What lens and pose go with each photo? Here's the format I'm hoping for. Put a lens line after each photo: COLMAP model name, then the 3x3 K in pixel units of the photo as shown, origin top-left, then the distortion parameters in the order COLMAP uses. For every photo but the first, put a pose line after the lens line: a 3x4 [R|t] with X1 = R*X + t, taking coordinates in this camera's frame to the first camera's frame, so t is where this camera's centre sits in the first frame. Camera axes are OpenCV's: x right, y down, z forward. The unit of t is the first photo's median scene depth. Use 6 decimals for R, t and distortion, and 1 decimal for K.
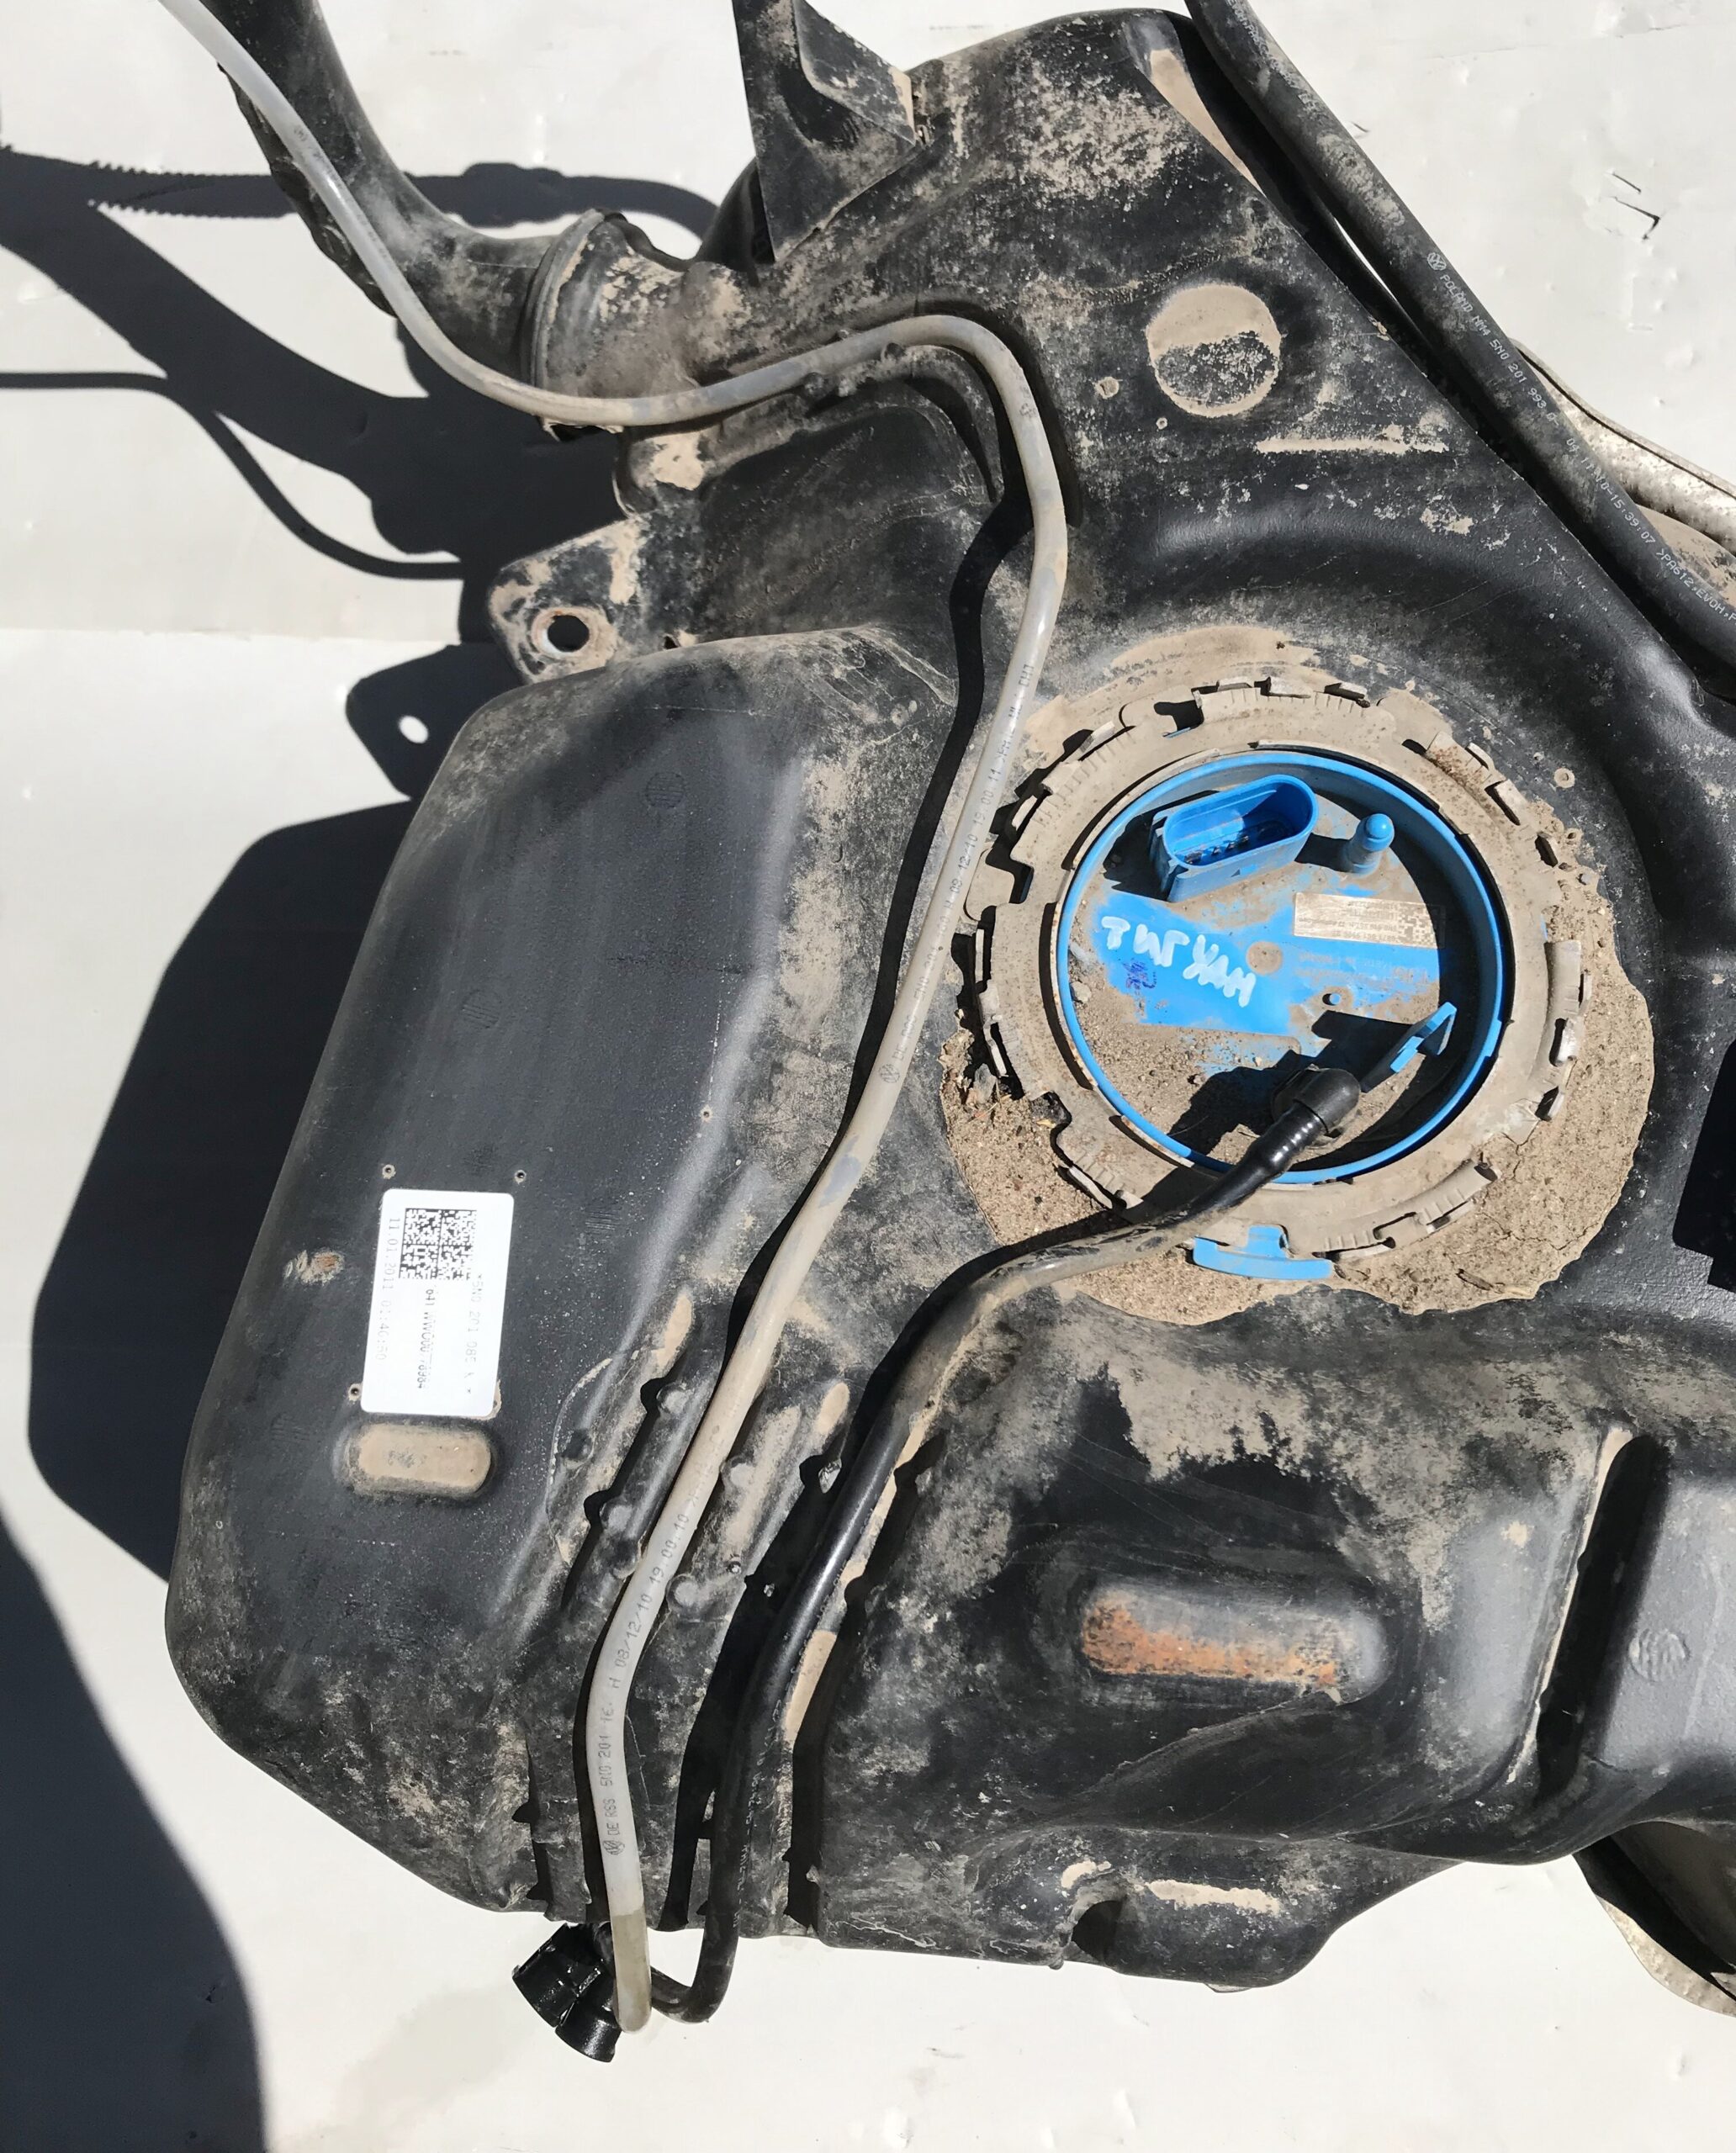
lens RADIAL K [[1952.0, 0, 871.6], [0, 1952.0, 954.2], [0, 0, 1]] dist [0.006348, -0.009412]
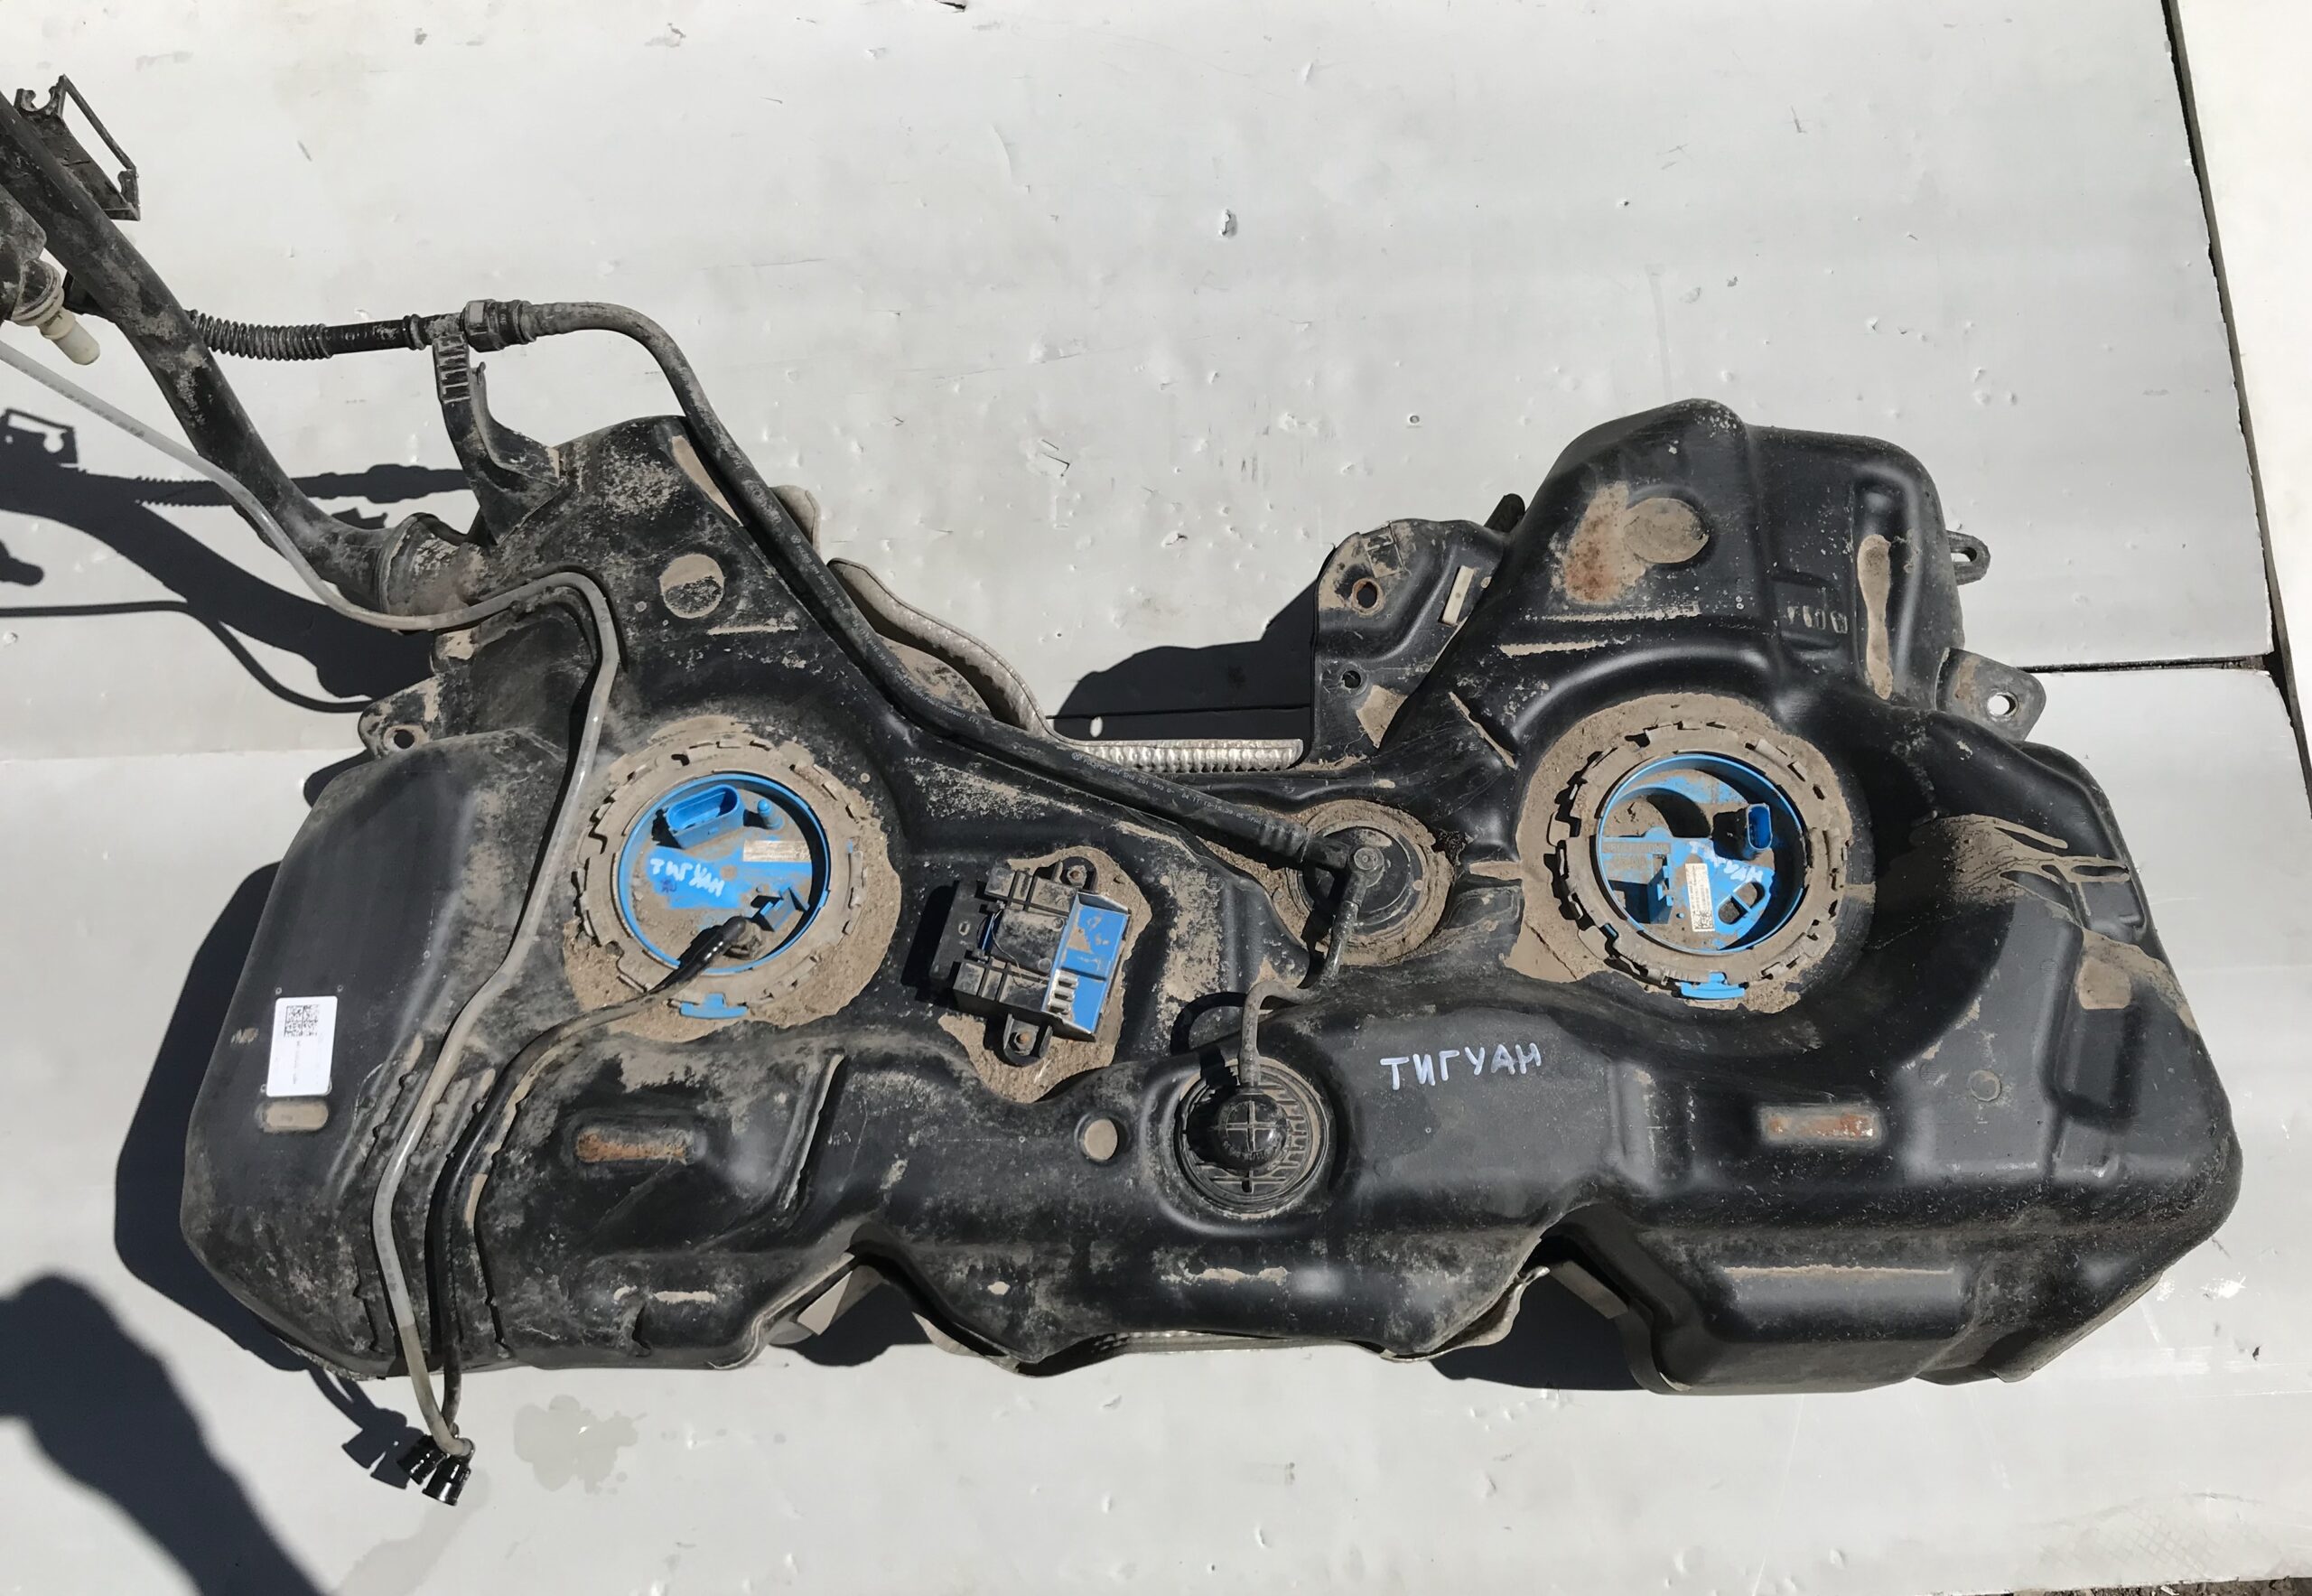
lens RADIAL K [[1981.6, 0, 1187.2], [0, 1981.6, 831.6], [0, 0, 1]] dist [0.139496, -0.384839]
pose [[0.994342, -0.070997, 0.079013, 0.526203], [0.078366, 0.992441, -0.094442, 0.198912], [-0.071711, 0.100099, 0.992390, -1.158368]]
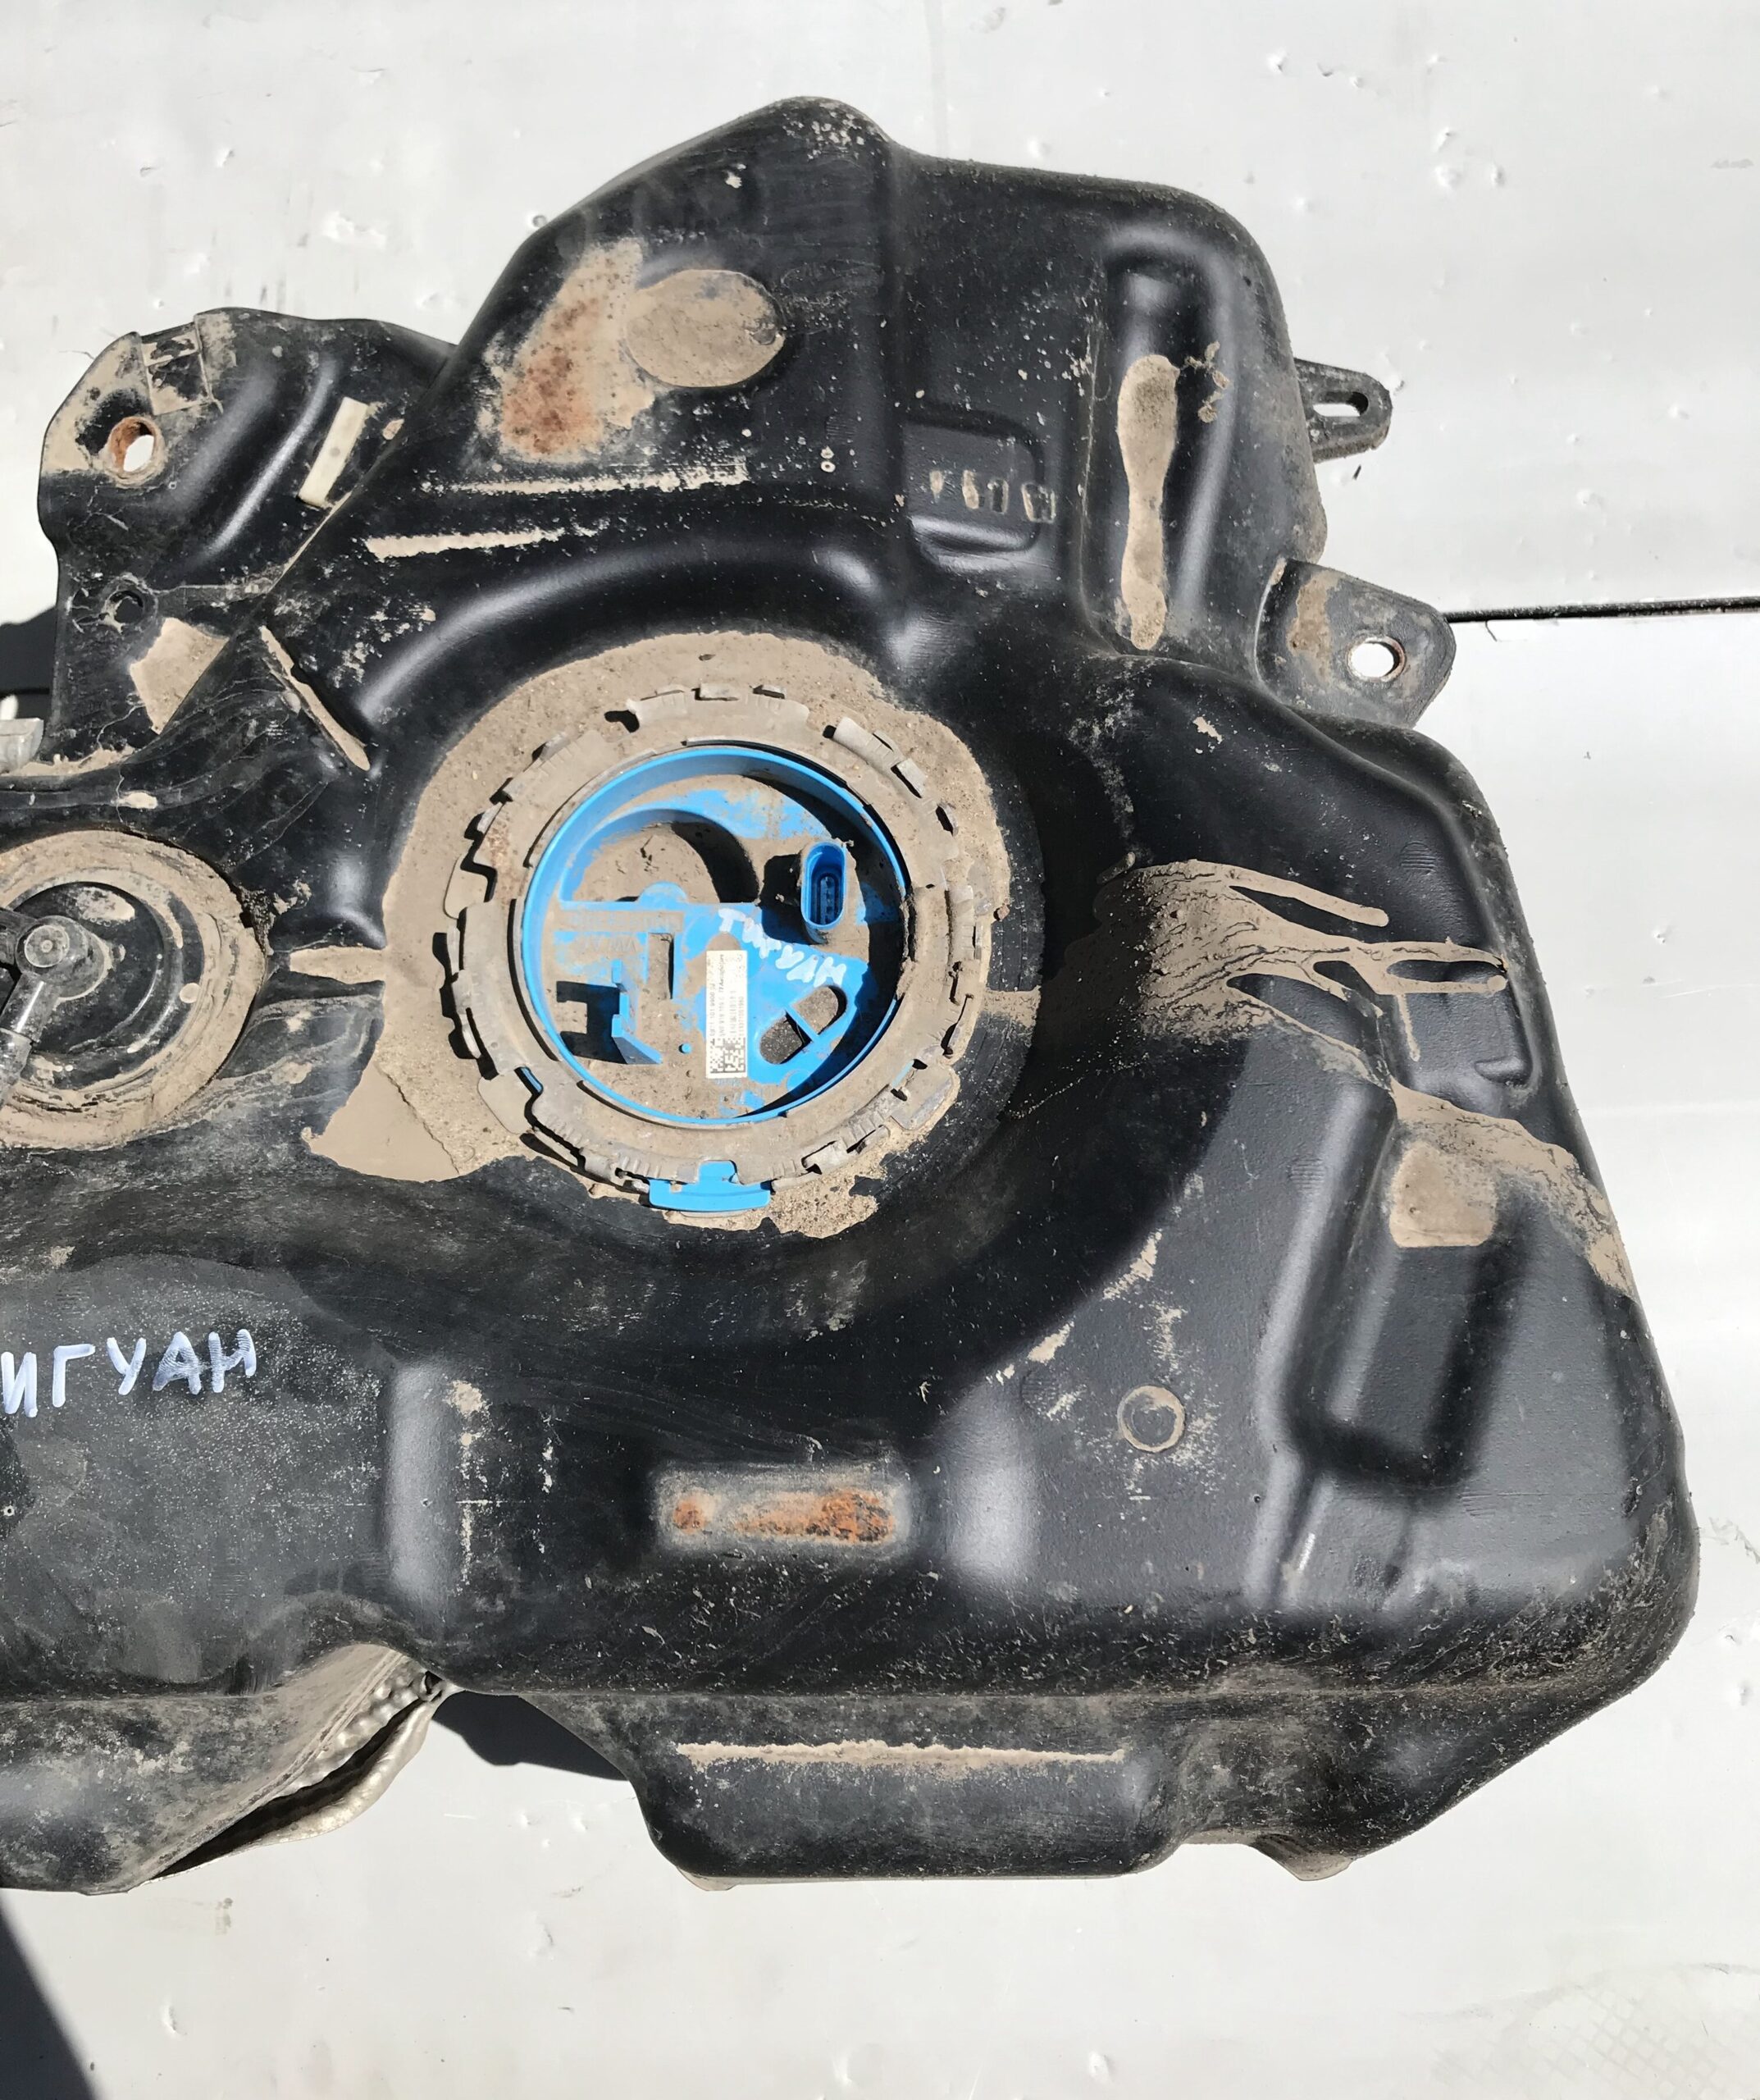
lens RADIAL K [[1960.7, 0, 876.1], [0, 1960.7, 990.3], [0, 0, 1]] dist [0.005629, 0.012313]
pose [[0.996521, -0.075611, 0.035041, 1.281741], [0.076552, 0.996718, -0.026327, 0.132409], [-0.032936, 0.028918, 0.999039, -0.192482]]
